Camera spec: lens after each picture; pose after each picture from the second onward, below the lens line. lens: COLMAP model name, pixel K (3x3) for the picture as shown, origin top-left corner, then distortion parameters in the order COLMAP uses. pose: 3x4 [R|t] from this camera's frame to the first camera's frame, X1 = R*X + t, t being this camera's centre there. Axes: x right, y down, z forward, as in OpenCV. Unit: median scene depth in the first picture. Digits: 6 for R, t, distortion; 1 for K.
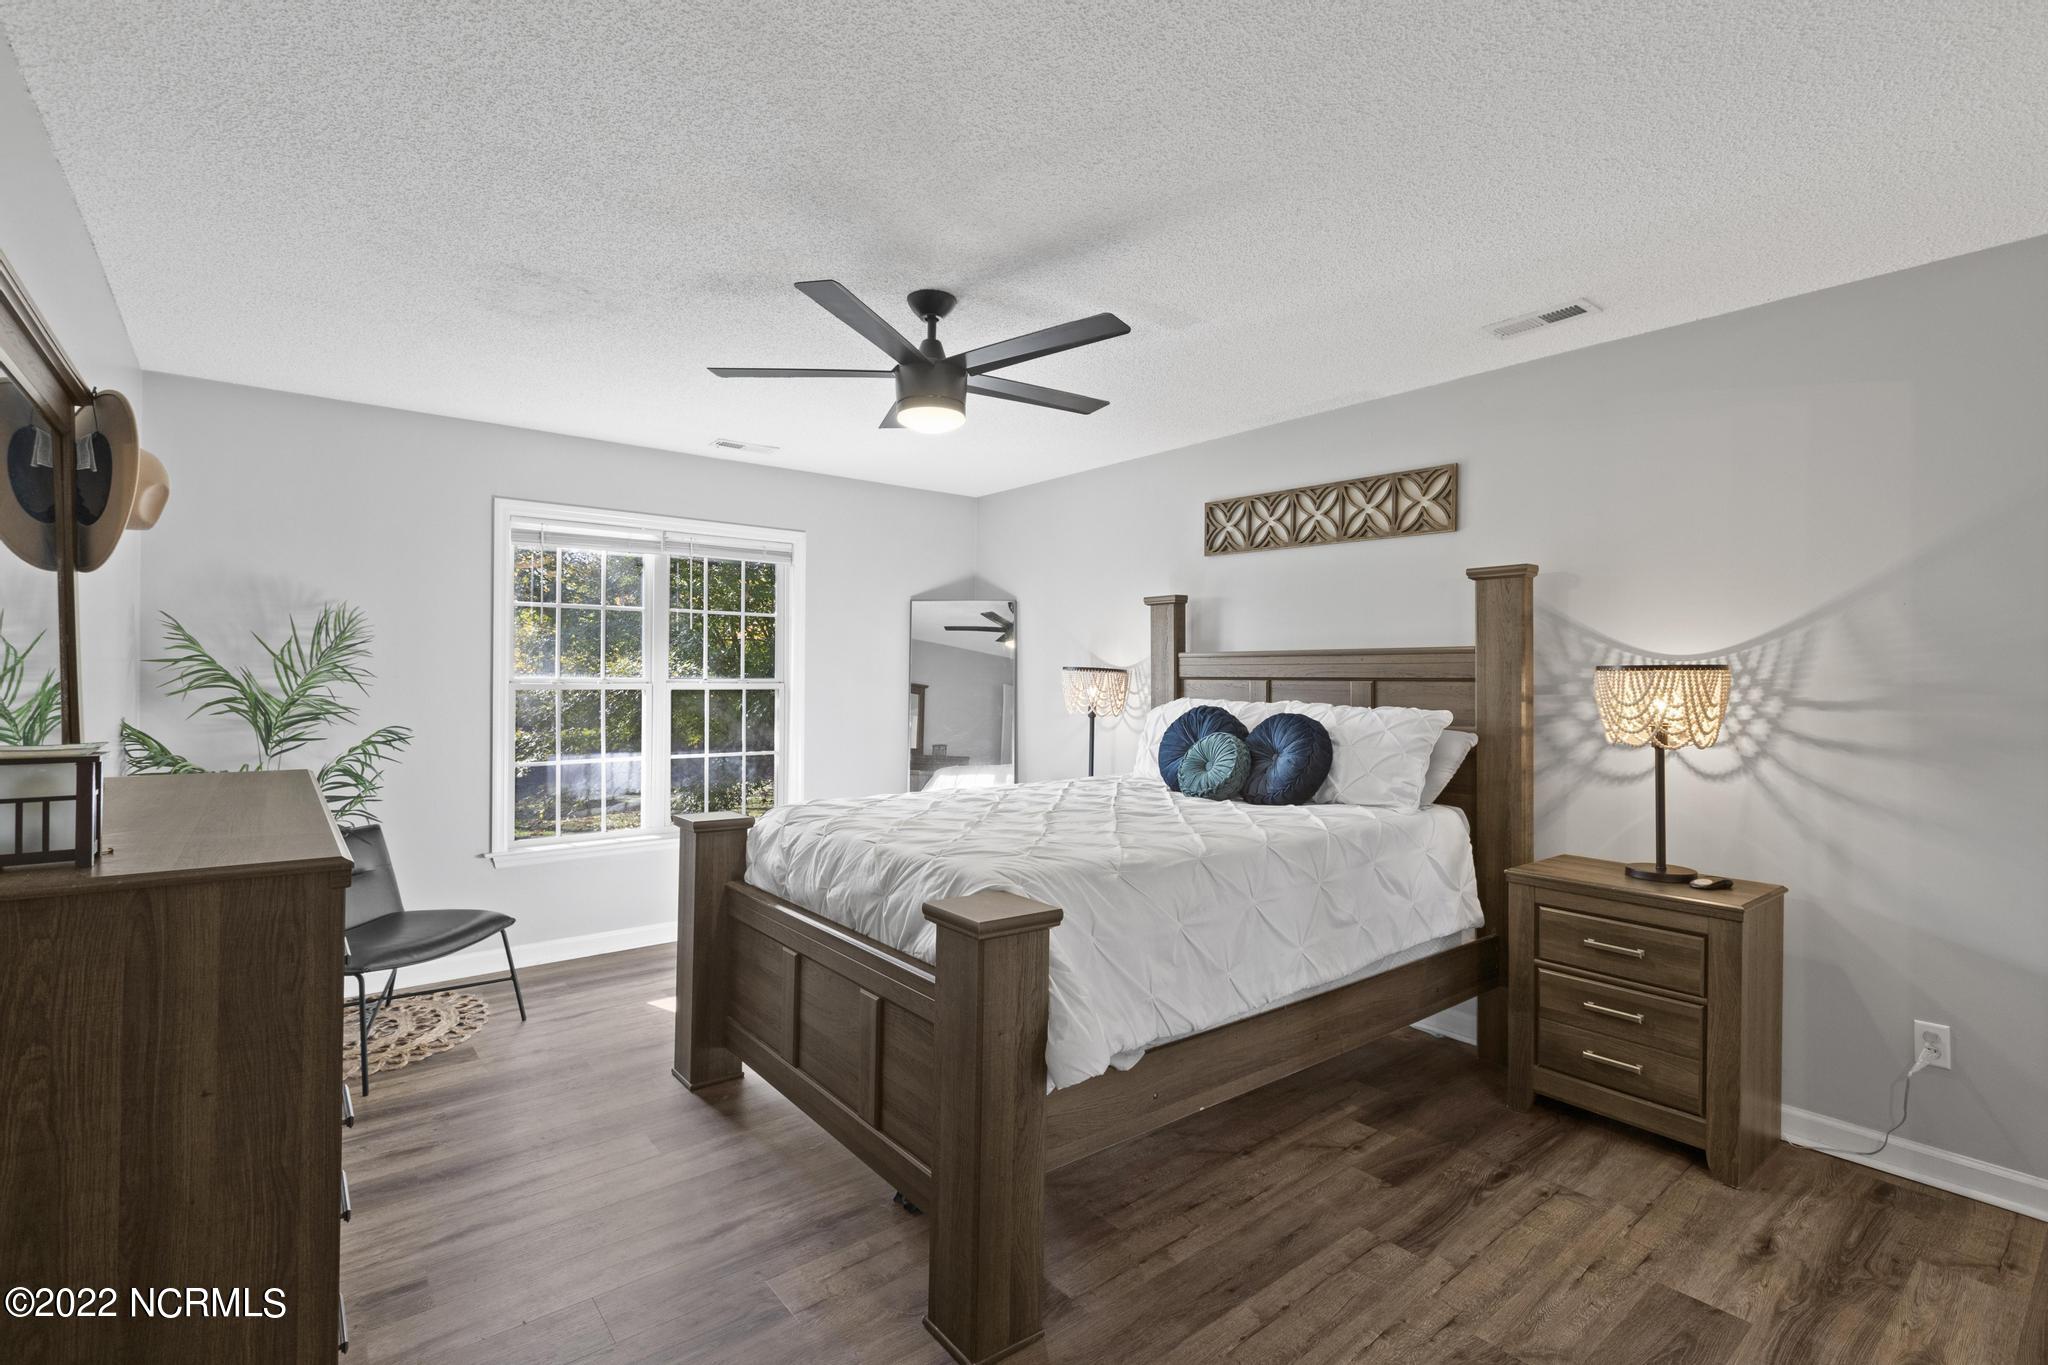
lens RADIAL K [[934.4, 0, 1024.0], [0, 934.4, 682.5], [0, 0, 1]] dist [0.002892, 0.000107]
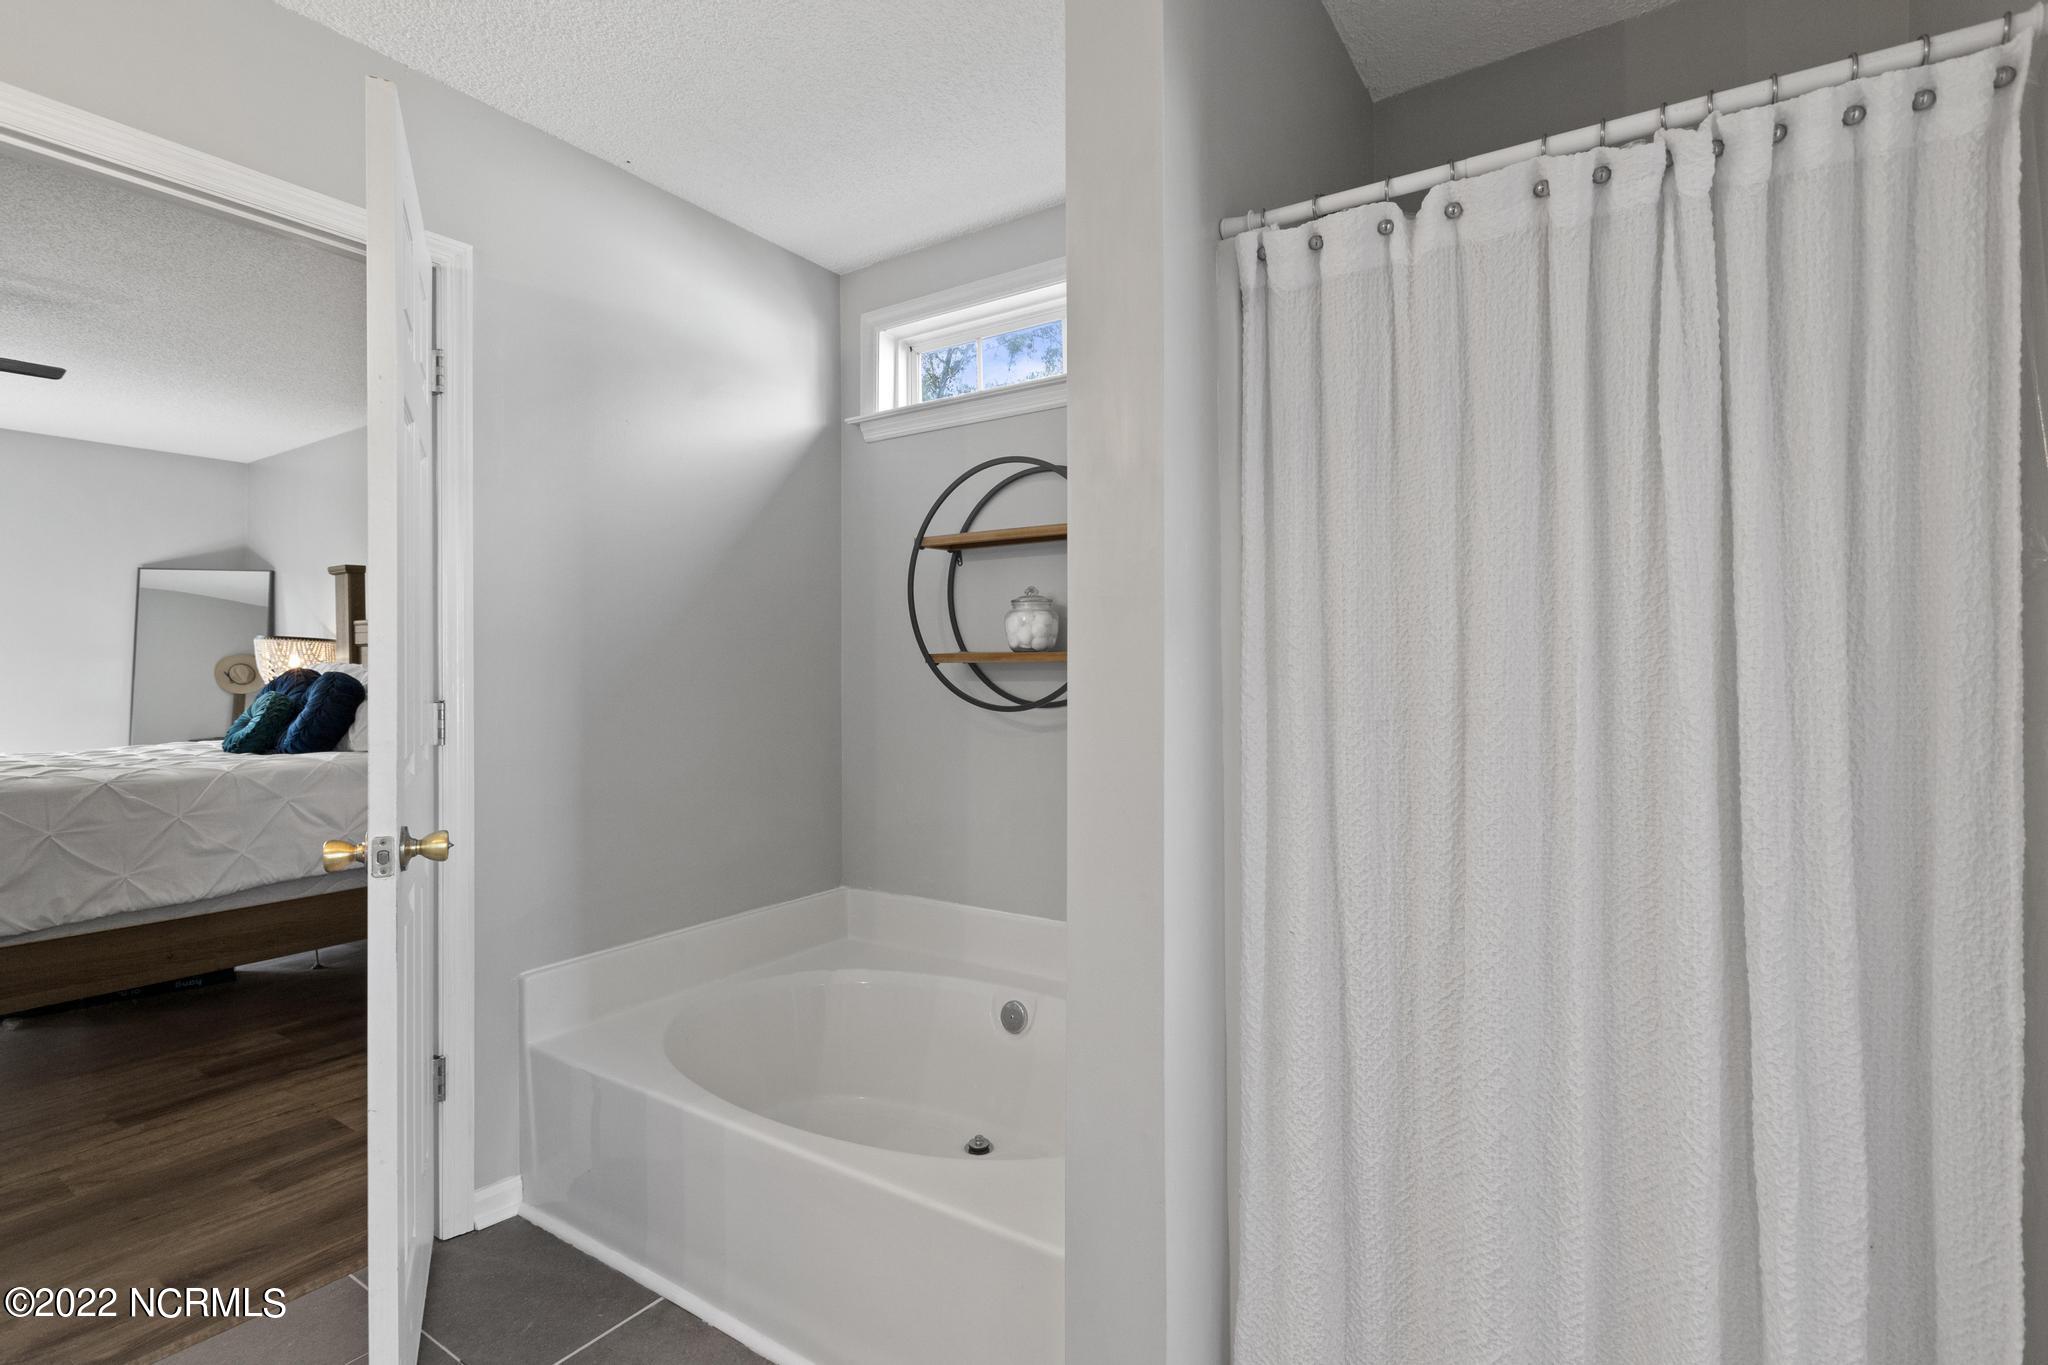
lens RADIAL K [[956.9, 0, 1024.0], [0, 956.9, 682.5], [0, 0, 1]] dist [0.002403, 0.000499]
pose [[0.953484, -0.011099, 0.301238, 0.913649], [0.010124, 0.999937, 0.004798, 0.061636], [-0.301273, -0.001525, 0.953537, -0.364248]]
